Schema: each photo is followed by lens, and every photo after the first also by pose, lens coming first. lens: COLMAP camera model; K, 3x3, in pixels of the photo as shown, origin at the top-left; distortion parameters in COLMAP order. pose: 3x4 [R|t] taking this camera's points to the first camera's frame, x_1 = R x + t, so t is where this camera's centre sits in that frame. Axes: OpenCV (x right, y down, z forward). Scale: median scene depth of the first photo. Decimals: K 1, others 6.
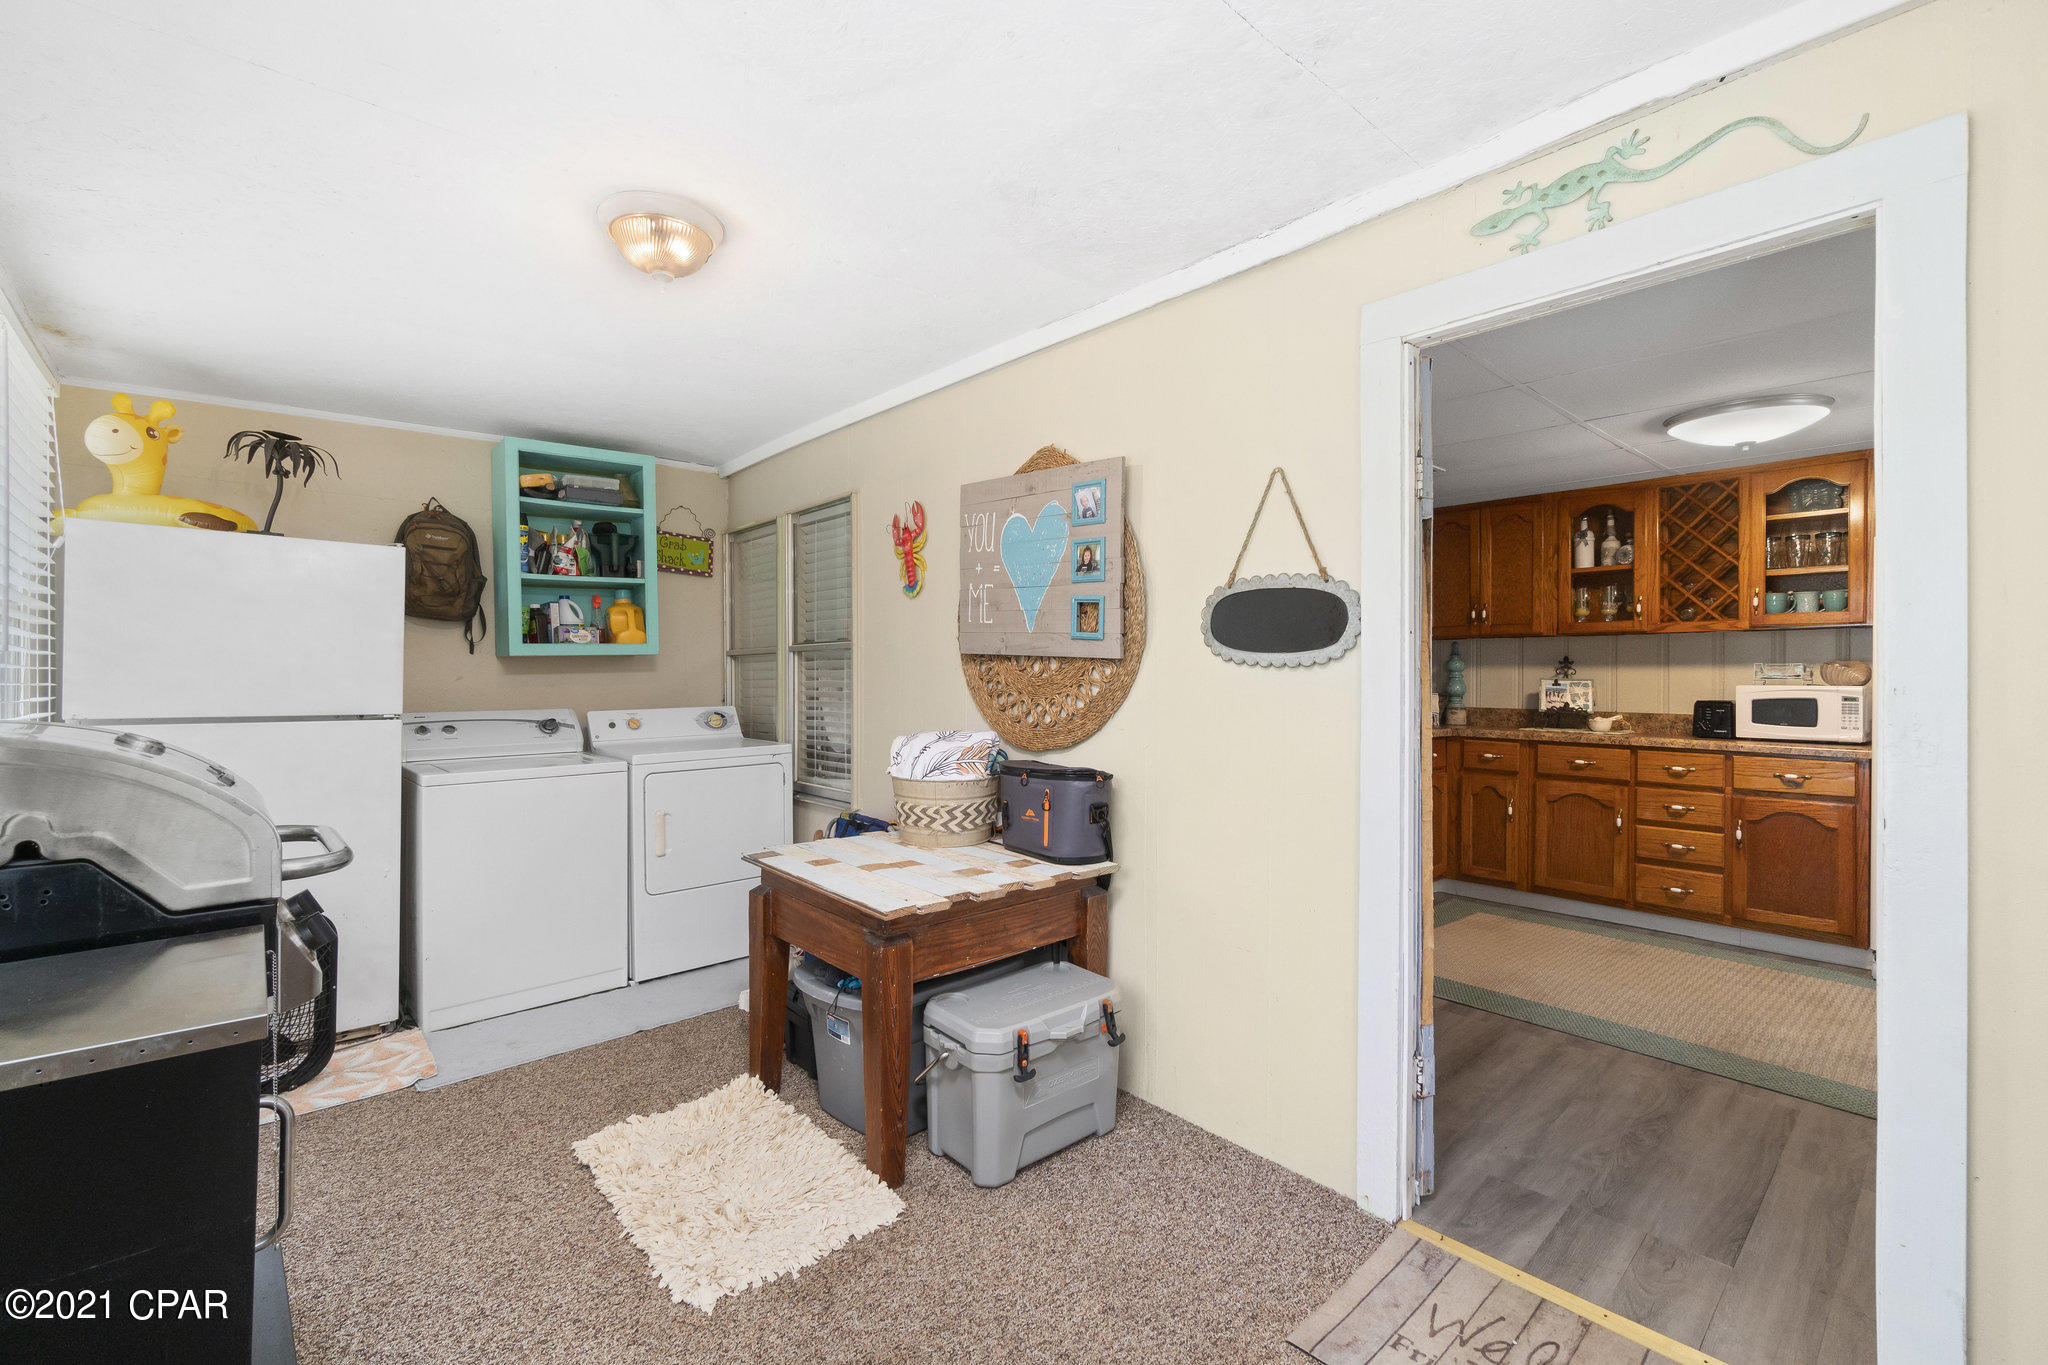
lens RADIAL K [[883.6, 0, 1026.3], [0, 883.6, 667.7], [0, 0, 1]] dist [-0.001945, -0.000345]
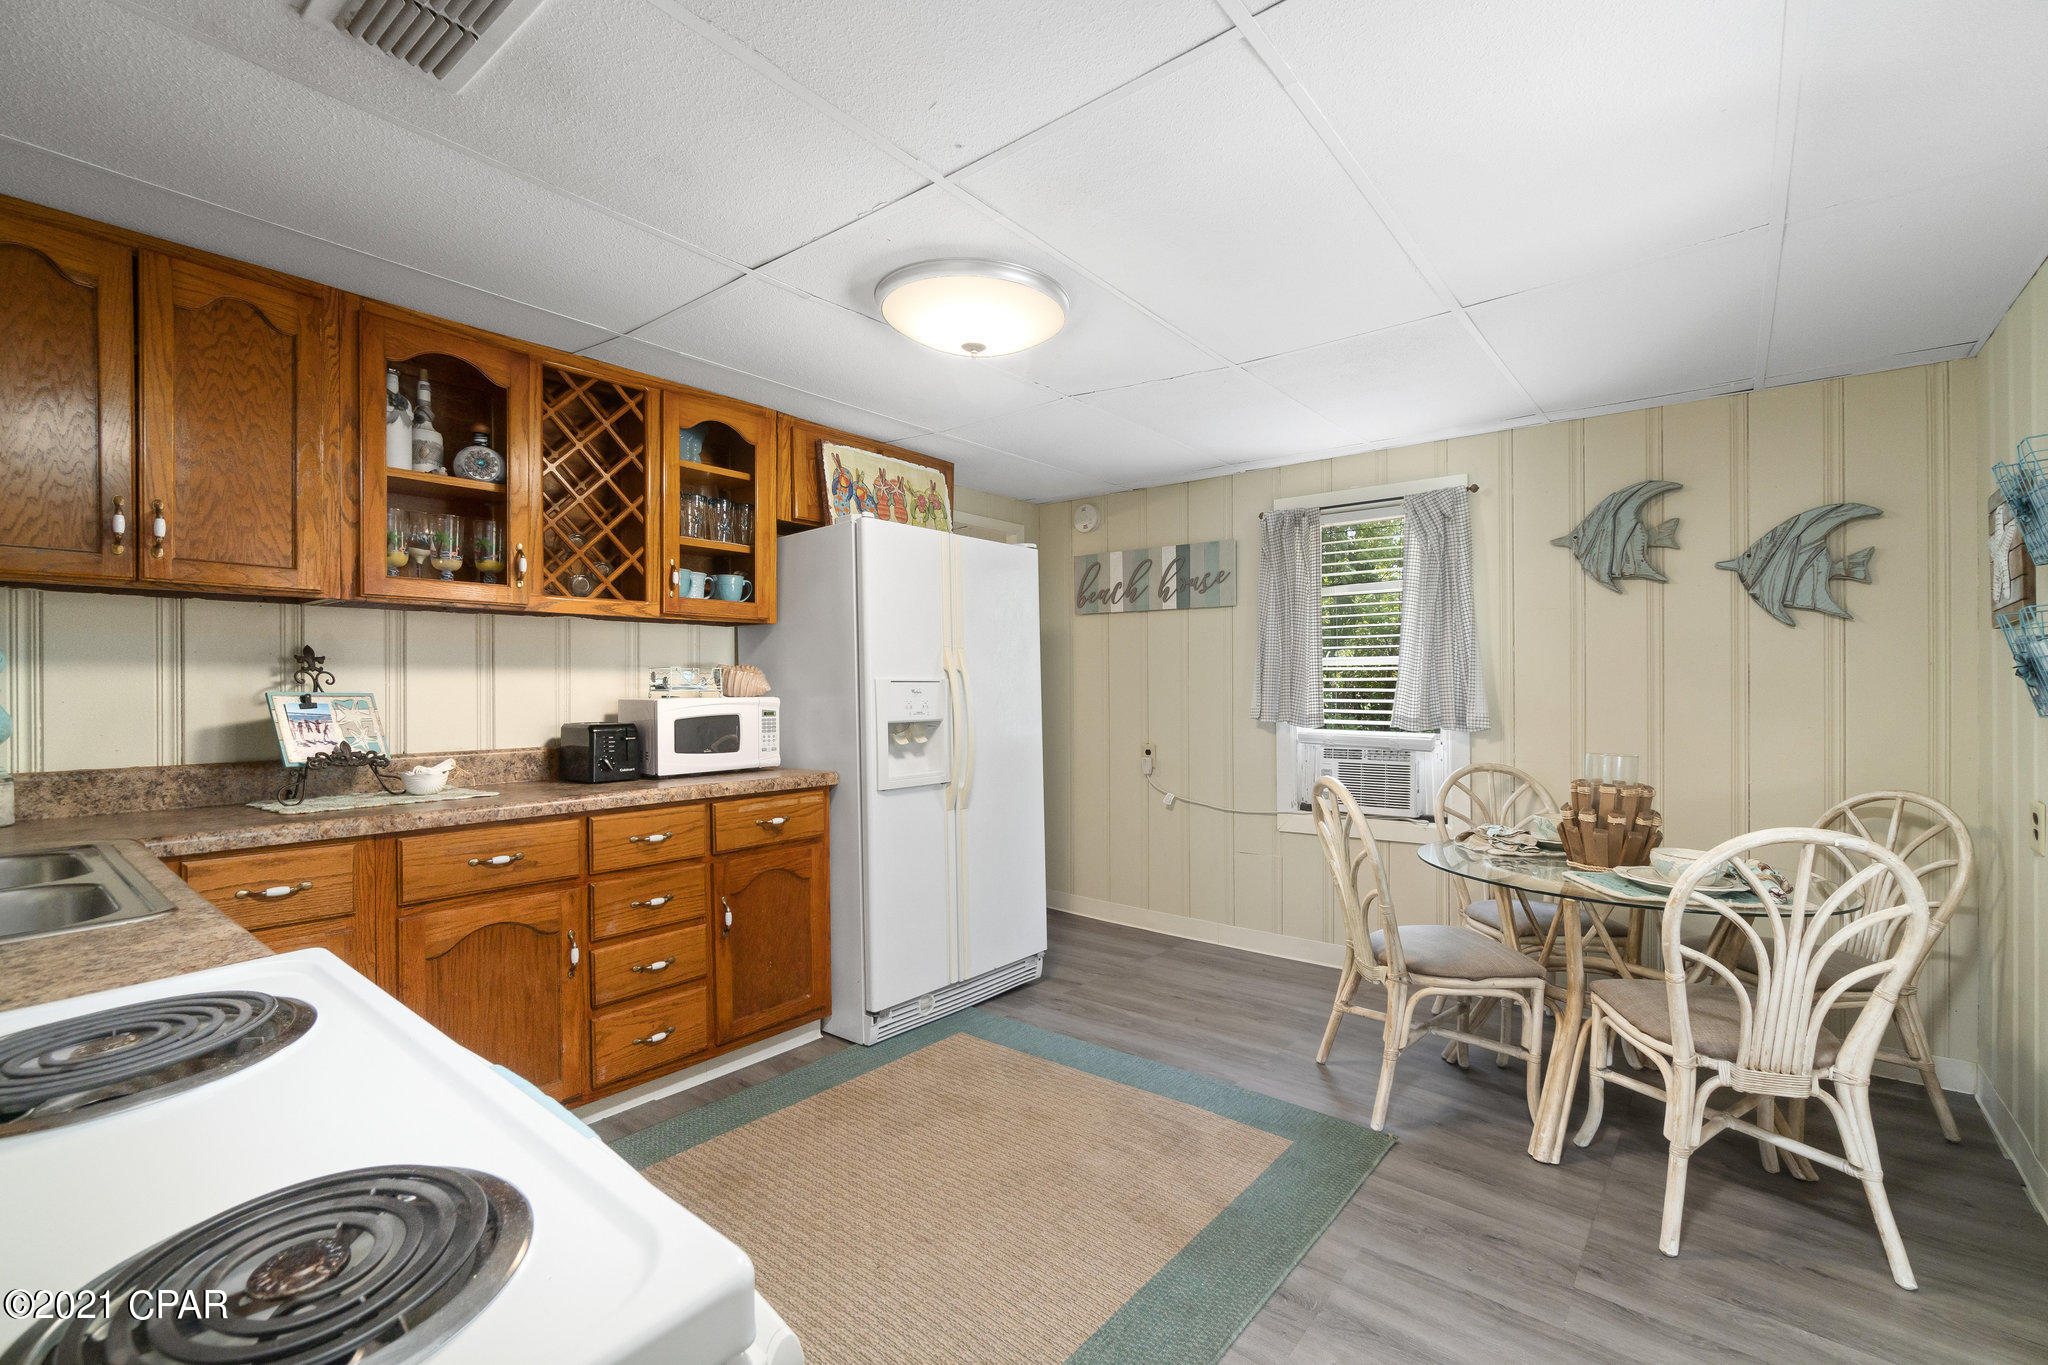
lens RADIAL K [[884.4, 0, 1020.1], [0, 884.4, 693.4], [0, 0, 1]] dist [0.000033, -0.000321]
pose [[-0.140012, -0.009658, 0.990103, 0.097734], [-0.003485, 0.999951, 0.009262, 0.008253], [-0.990144, -0.002154, -0.140039, 0.807723]]
